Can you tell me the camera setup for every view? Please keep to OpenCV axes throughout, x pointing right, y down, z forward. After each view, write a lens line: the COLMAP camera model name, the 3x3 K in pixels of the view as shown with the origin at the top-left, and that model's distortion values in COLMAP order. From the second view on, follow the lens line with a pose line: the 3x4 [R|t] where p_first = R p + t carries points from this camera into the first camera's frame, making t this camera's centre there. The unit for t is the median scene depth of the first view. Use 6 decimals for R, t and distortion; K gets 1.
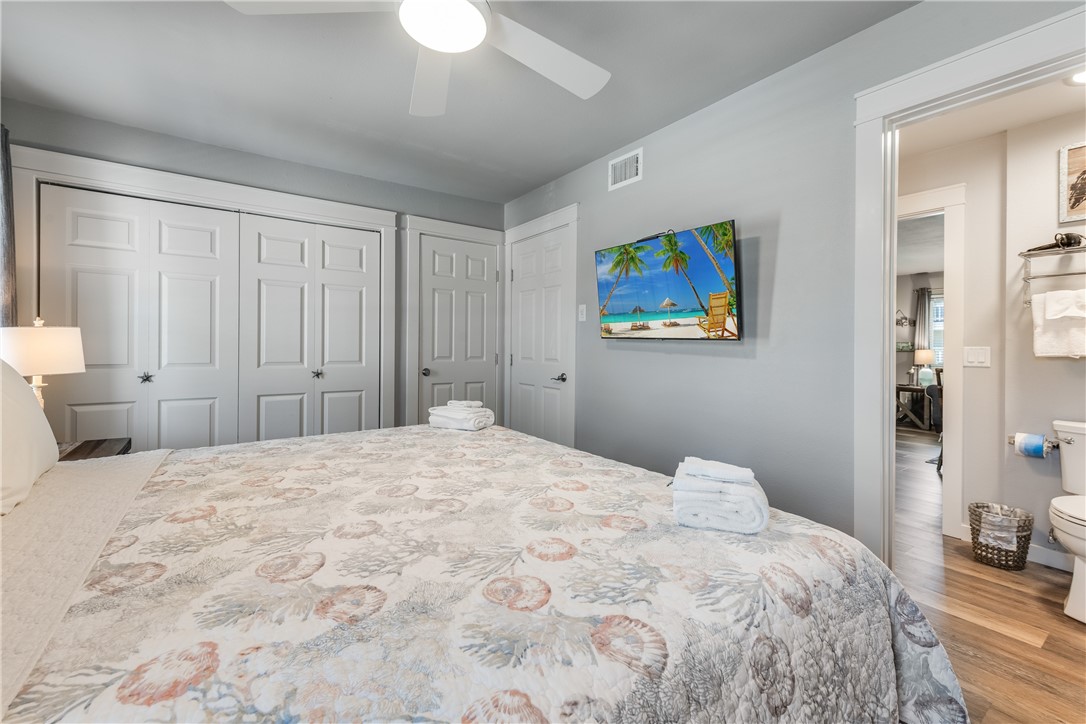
lens RADIAL K [[461.2, 0, 542.8], [0, 461.2, 345.3], [0, 0, 1]] dist [0.000757, 0.000059]
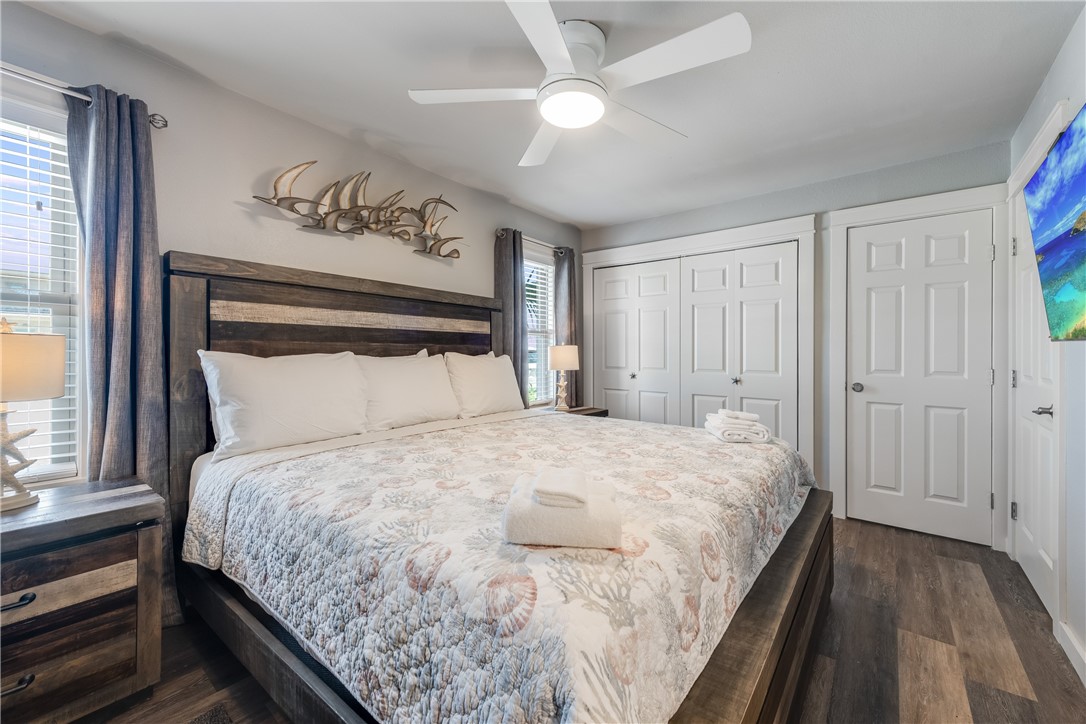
lens RADIAL K [[426.9, 0, 539.7], [0, 426.9, 354.1], [0, 0, 1]] dist [0.015804, -0.000311]
pose [[0.272414, -0.005101, -0.962166, 0.425473], [-0.004381, 0.999969, -0.006542, 0.005282], [0.962170, 0.005997, 0.272384, 0.257848]]
